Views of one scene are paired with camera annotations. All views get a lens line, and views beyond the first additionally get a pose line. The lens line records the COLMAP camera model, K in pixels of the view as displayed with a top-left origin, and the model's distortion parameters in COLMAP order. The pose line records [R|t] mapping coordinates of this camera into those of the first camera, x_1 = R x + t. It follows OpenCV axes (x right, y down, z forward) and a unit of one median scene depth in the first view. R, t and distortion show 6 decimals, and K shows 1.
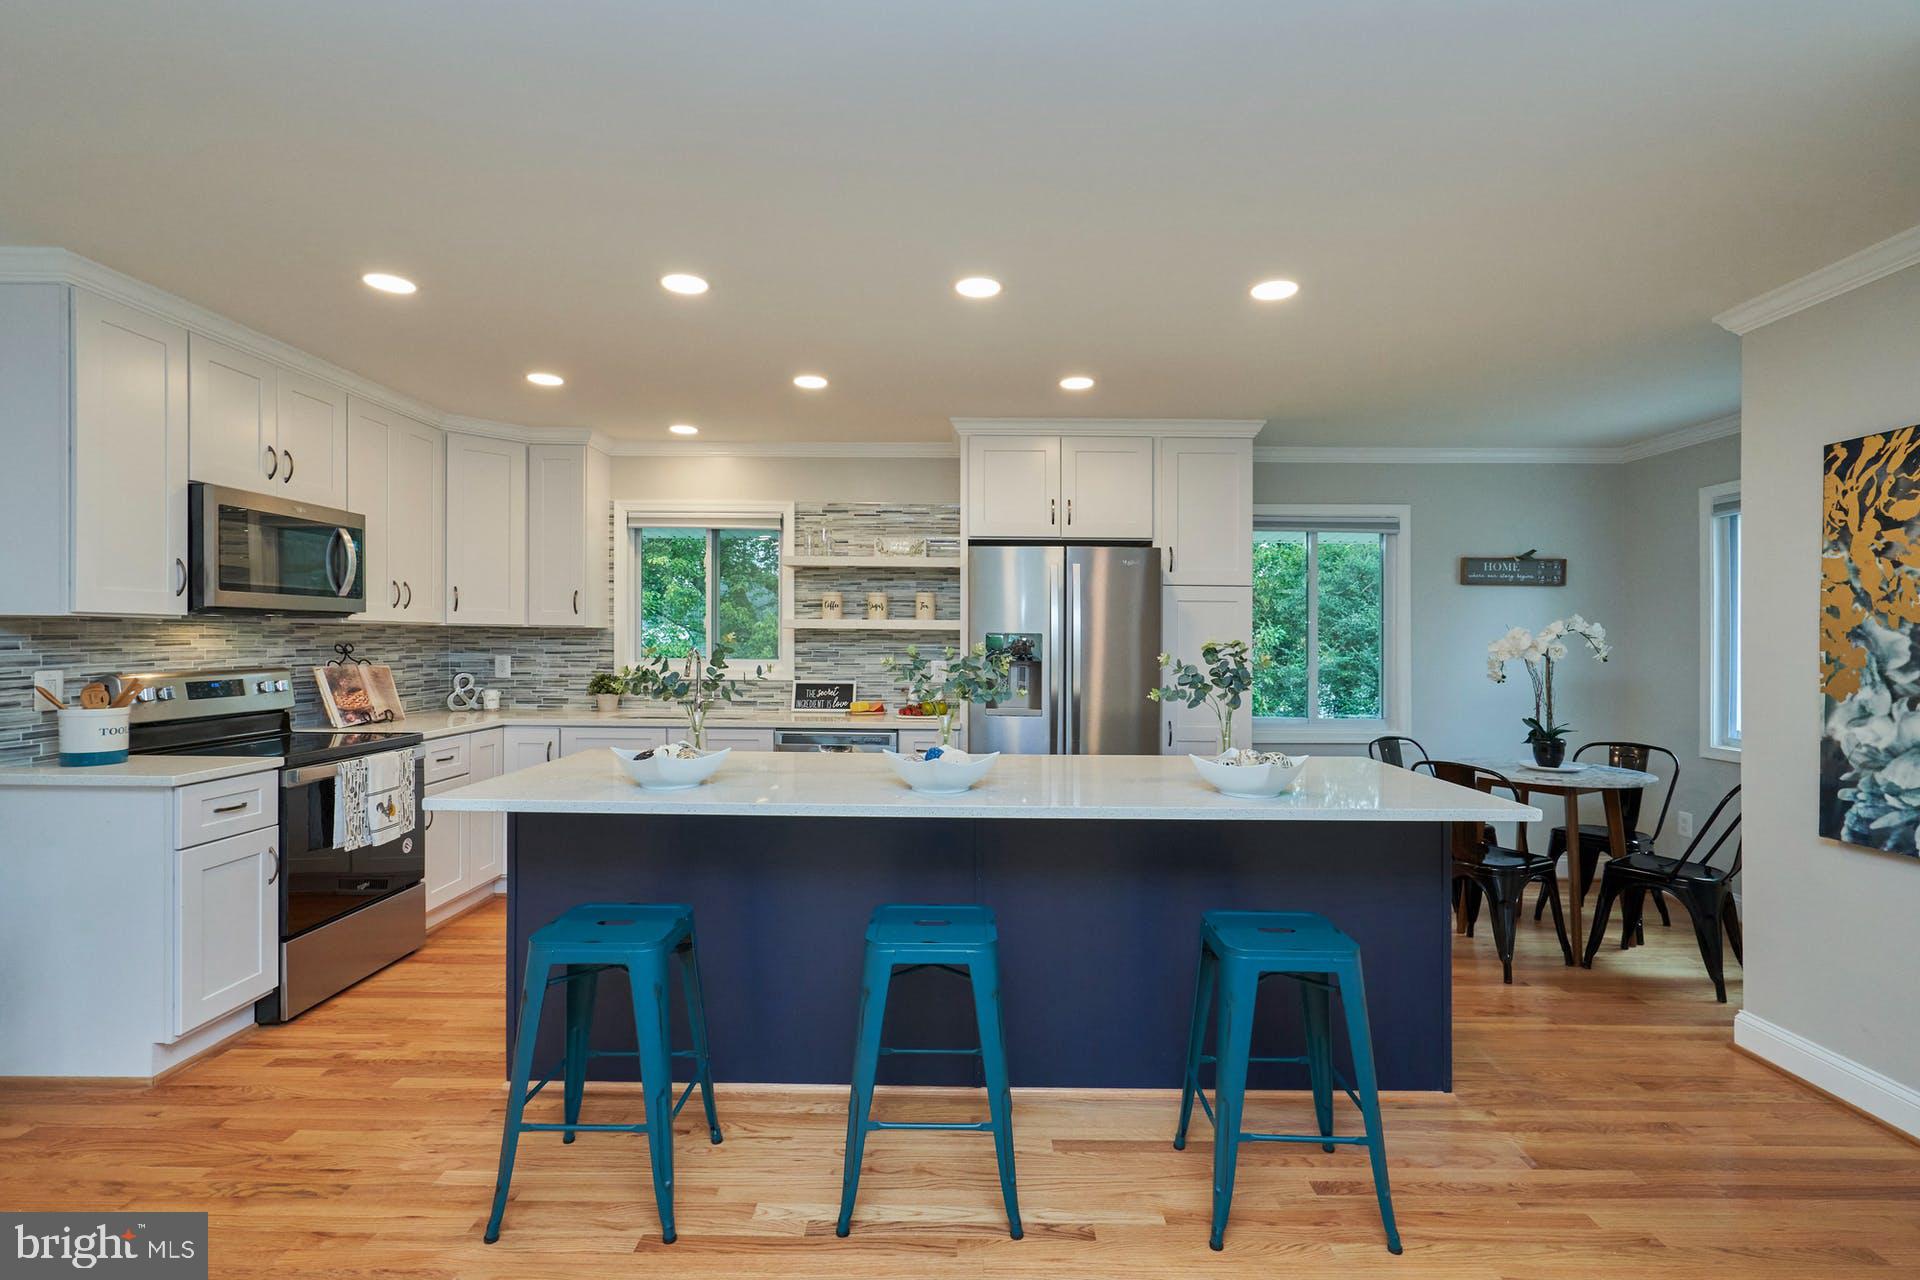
lens RADIAL K [[892.1, 0, 969.9], [0, 892.1, 639.5], [0, 0, 1]] dist [0.001050, 0.001464]
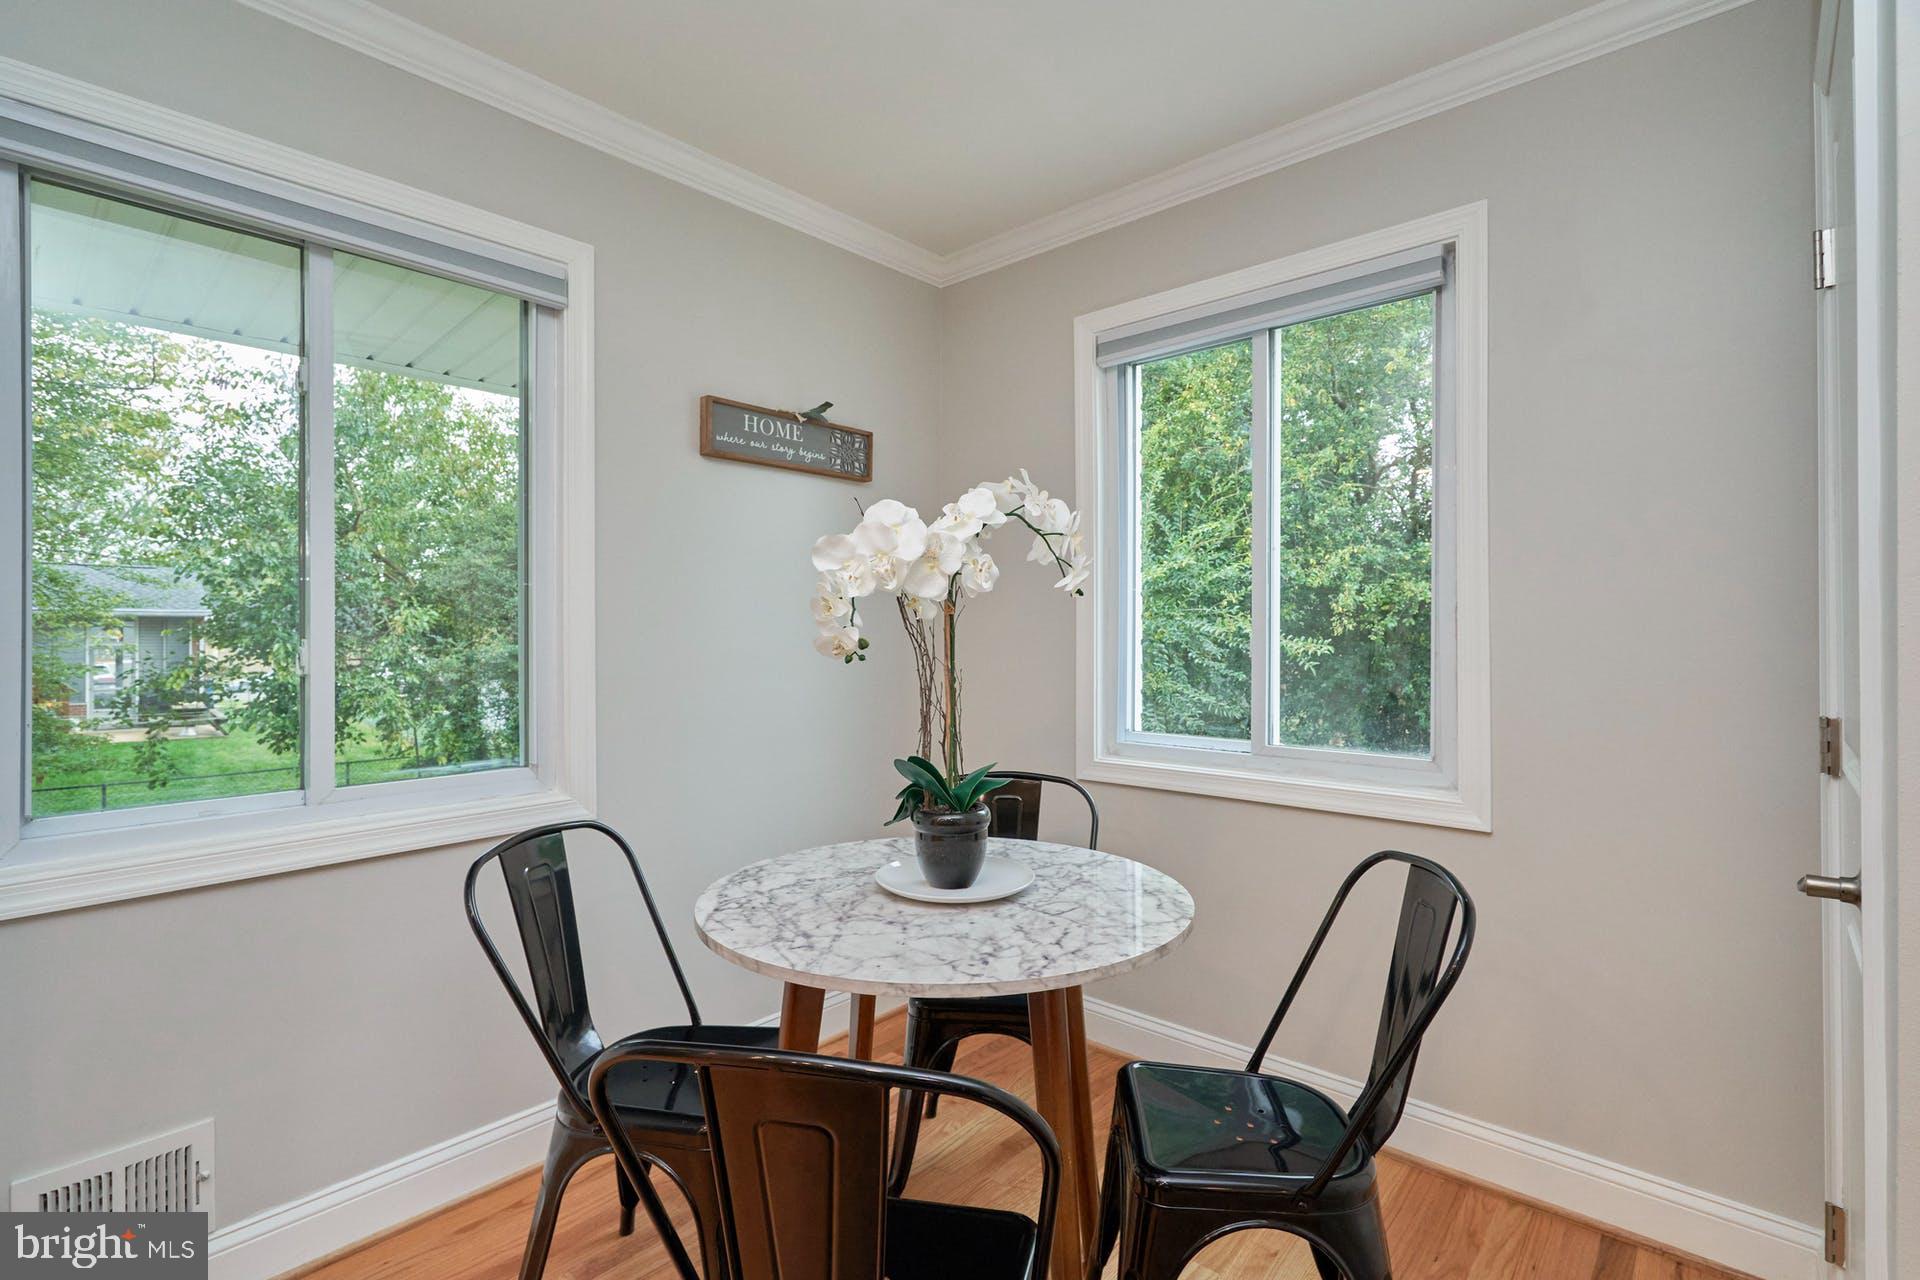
lens RADIAL K [[892.1, 0, 945.7], [0, 892.1, 633.7], [0, 0, 1]] dist [0.001050, 0.001464]
pose [[0.672553, -0.011218, 0.739964, 0.361769], [0.009708, 0.999933, 0.006335, 0.035423], [-0.739985, 0.002923, 0.672617, 0.736812]]
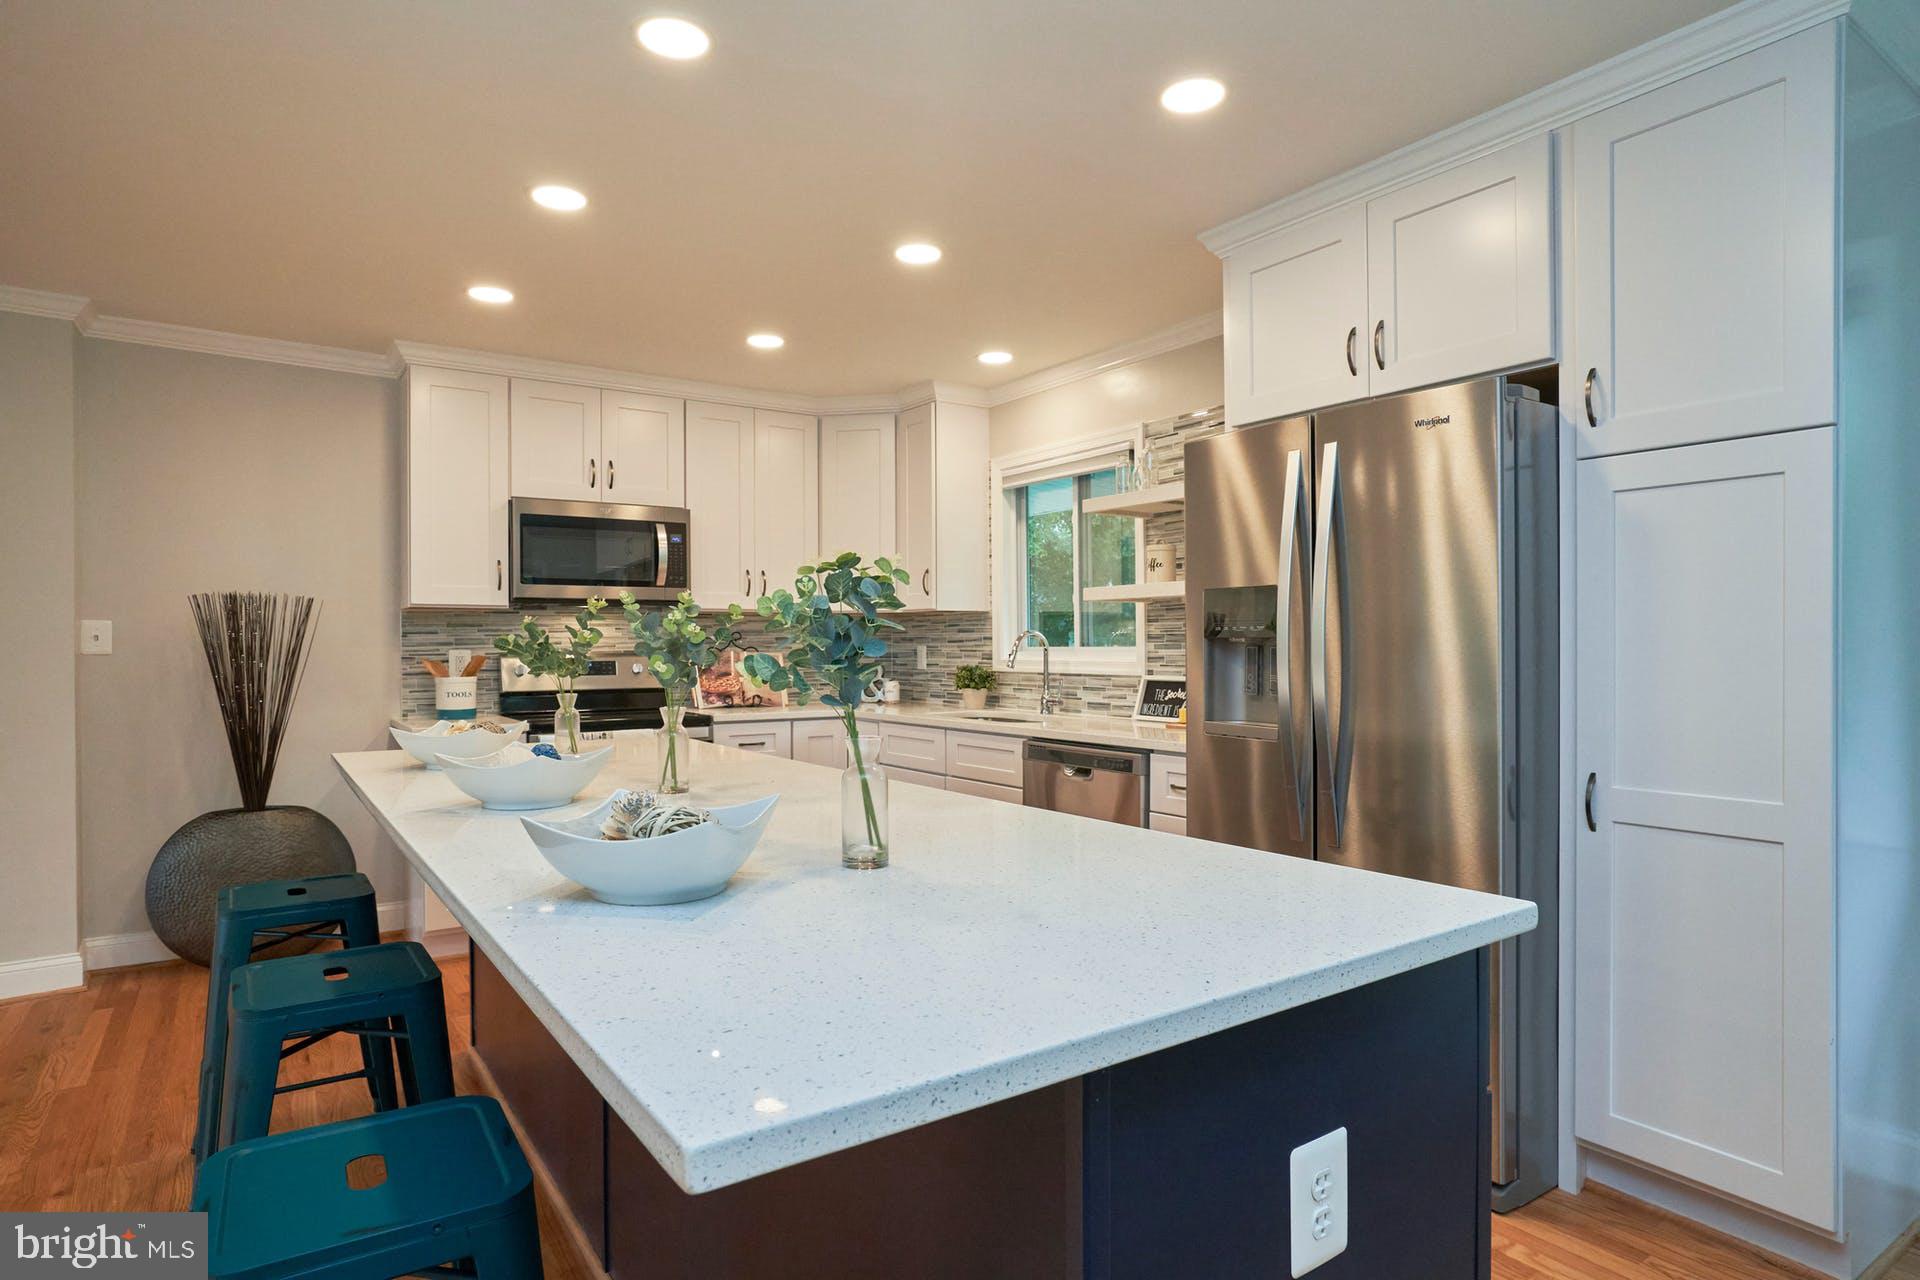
lens RADIAL K [[1071.6, 0, 956.4], [0, 1071.6, 645.1], [0, 0, 1]] dist [-0.000783, 0.000282]
pose [[0.564214, -0.012441, -0.825535, 0.514934], [0.009176, 0.999919, -0.008798, 0.034132], [0.825577, -0.002611, 0.564283, 0.492427]]
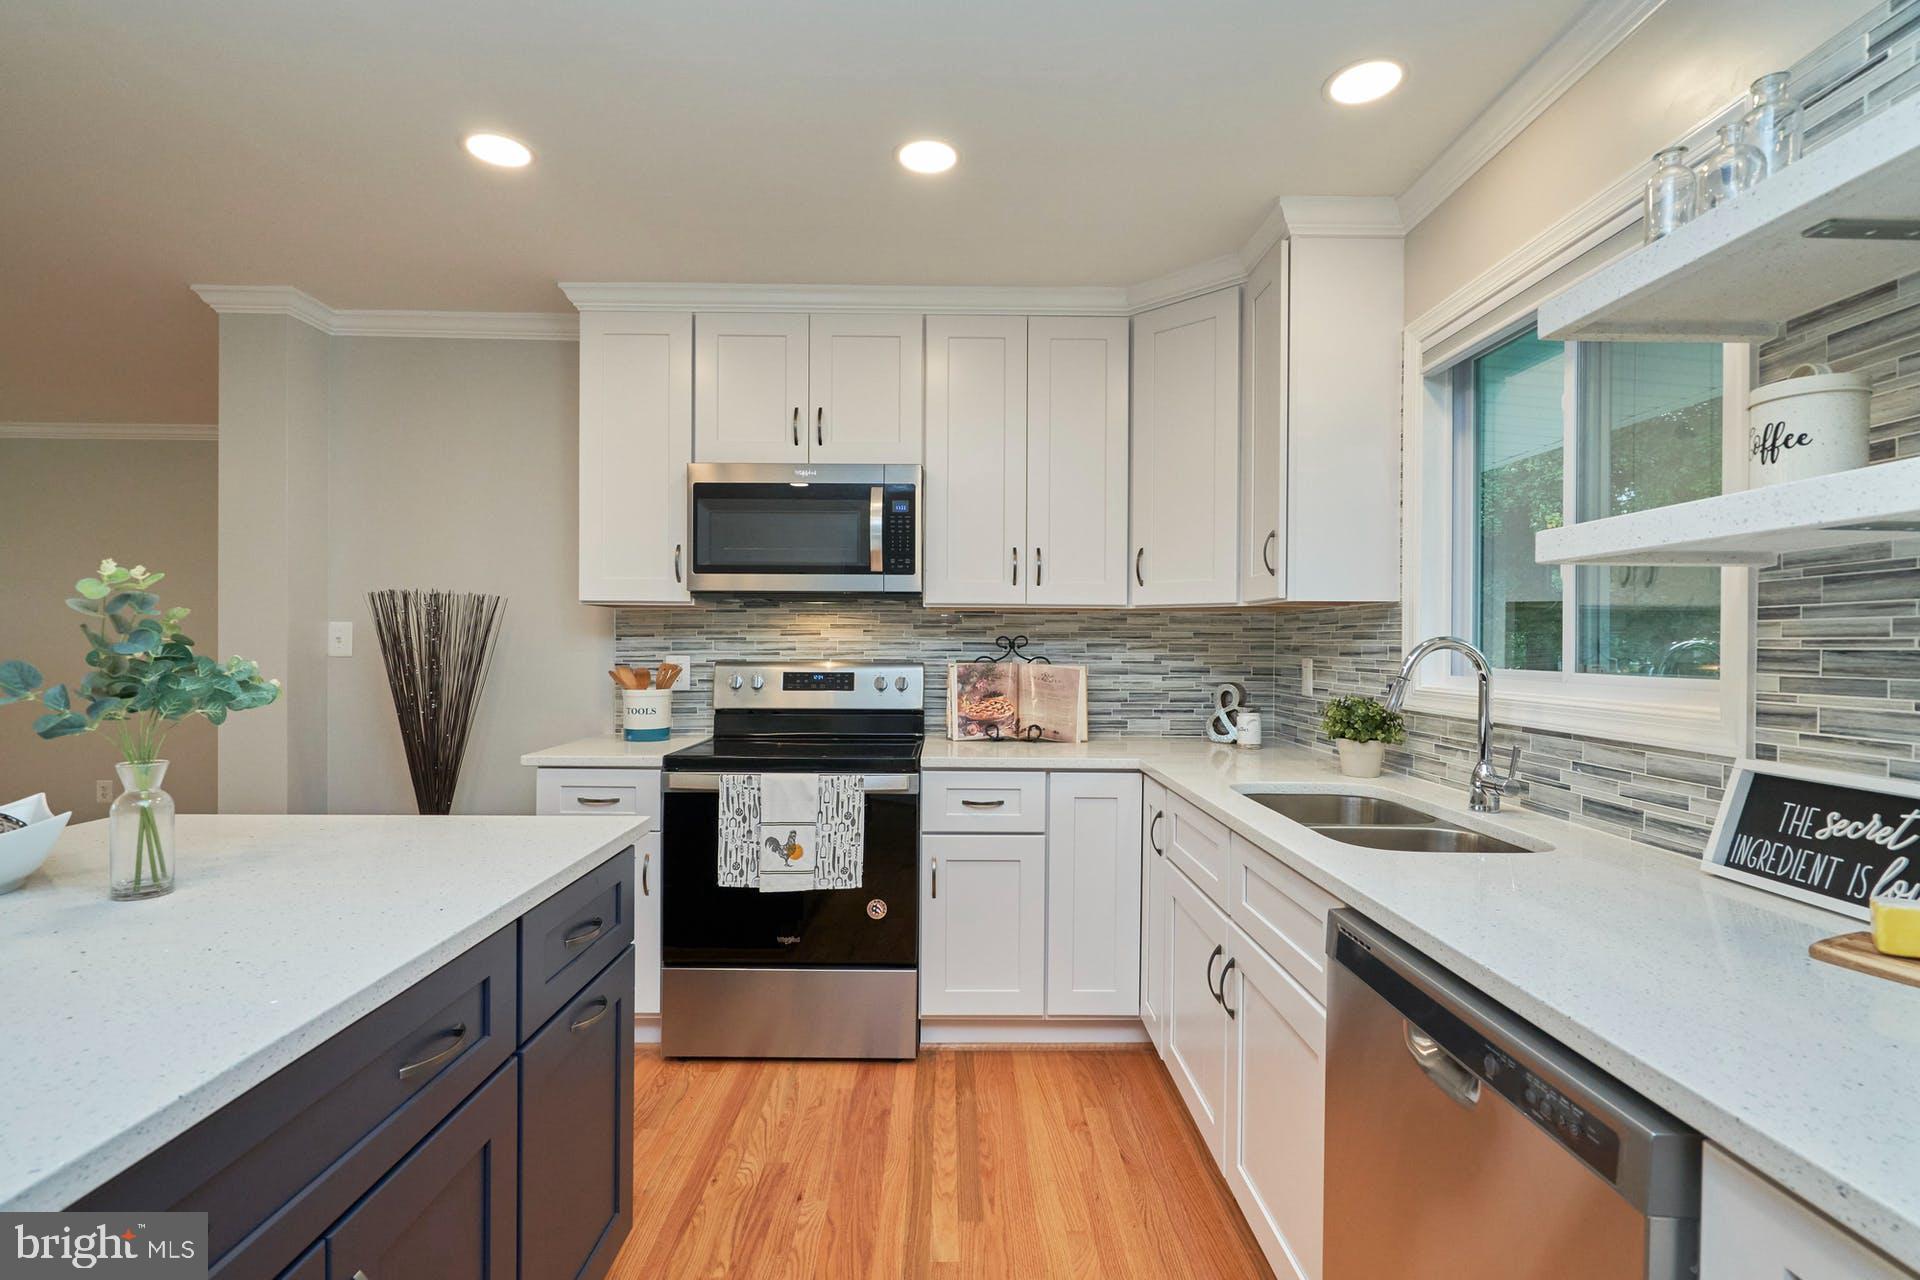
lens RADIAL K [[892.1, 0, 958.1], [0, 892.1, 655.1], [0, 0, 1]] dist [0.001050, 0.001464]
pose [[0.009127, 0.003063, -0.999954, 0.083557], [-0.008093, 0.999963, 0.002989, 0.019474], [0.999926, 0.008066, 0.009151, 0.938451]]
